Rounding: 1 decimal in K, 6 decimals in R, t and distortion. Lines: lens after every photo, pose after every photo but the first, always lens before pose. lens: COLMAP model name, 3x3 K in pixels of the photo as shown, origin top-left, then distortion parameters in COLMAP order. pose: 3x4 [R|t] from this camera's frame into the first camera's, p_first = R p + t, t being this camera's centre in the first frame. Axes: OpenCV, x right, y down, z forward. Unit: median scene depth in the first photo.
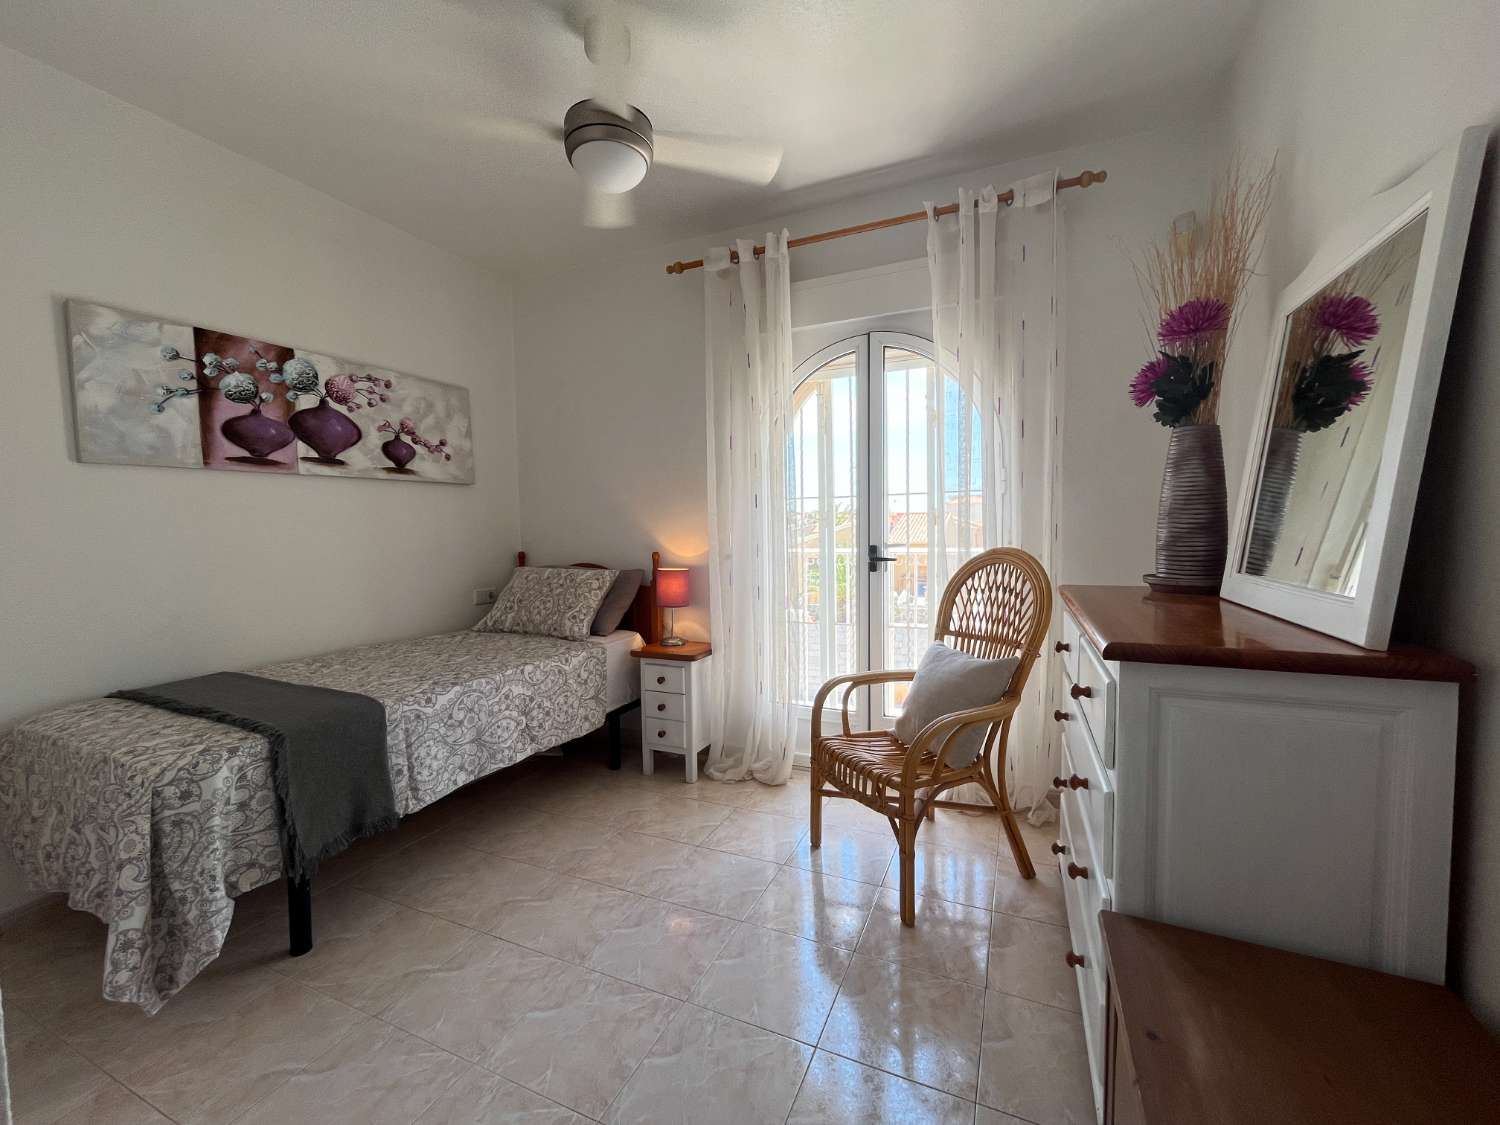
lens RADIAL K [[607.7, 0, 743.0], [0, 607.7, 561.2], [0, 0, 1]] dist [-0.001674, -0.000202]
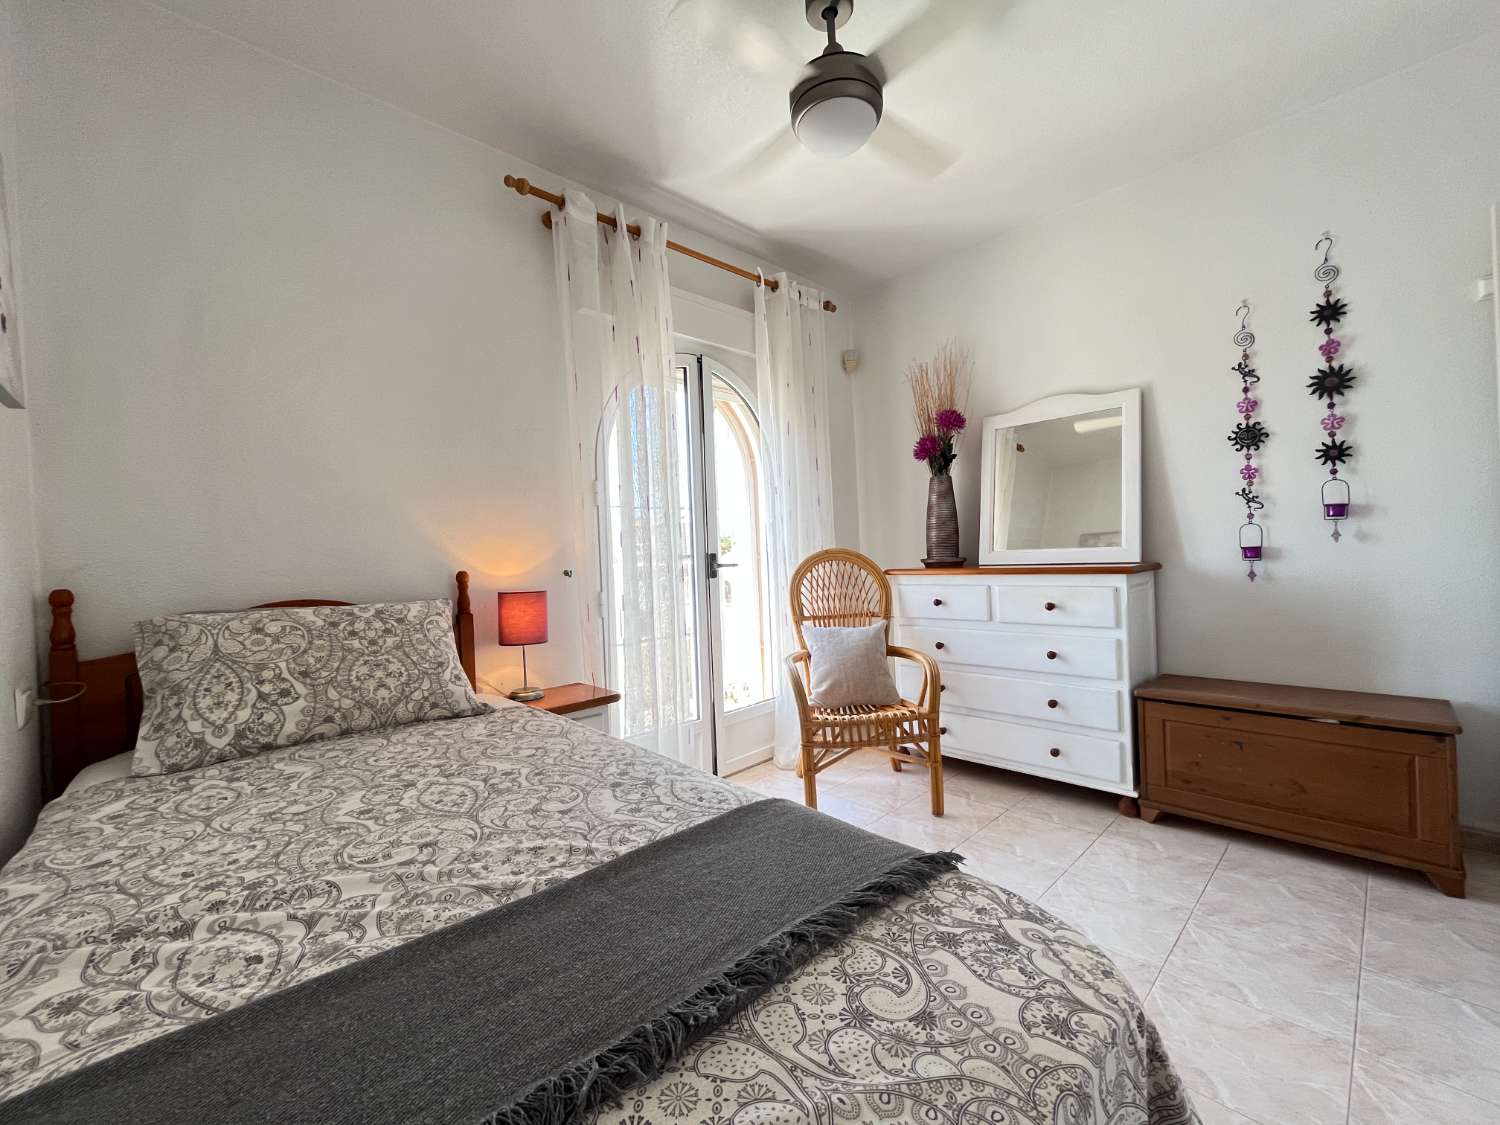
lens RADIAL K [[607.7, 0, 743.0], [0, 607.7, 561.2], [0, 0, 1]] dist [-0.001674, -0.000202]
pose [[0.397927, -0.010548, 0.917357, -0.773304], [0.085222, 0.996035, -0.025514, 0.019524], [-0.913450, 0.088332, 0.397248, 0.550353]]
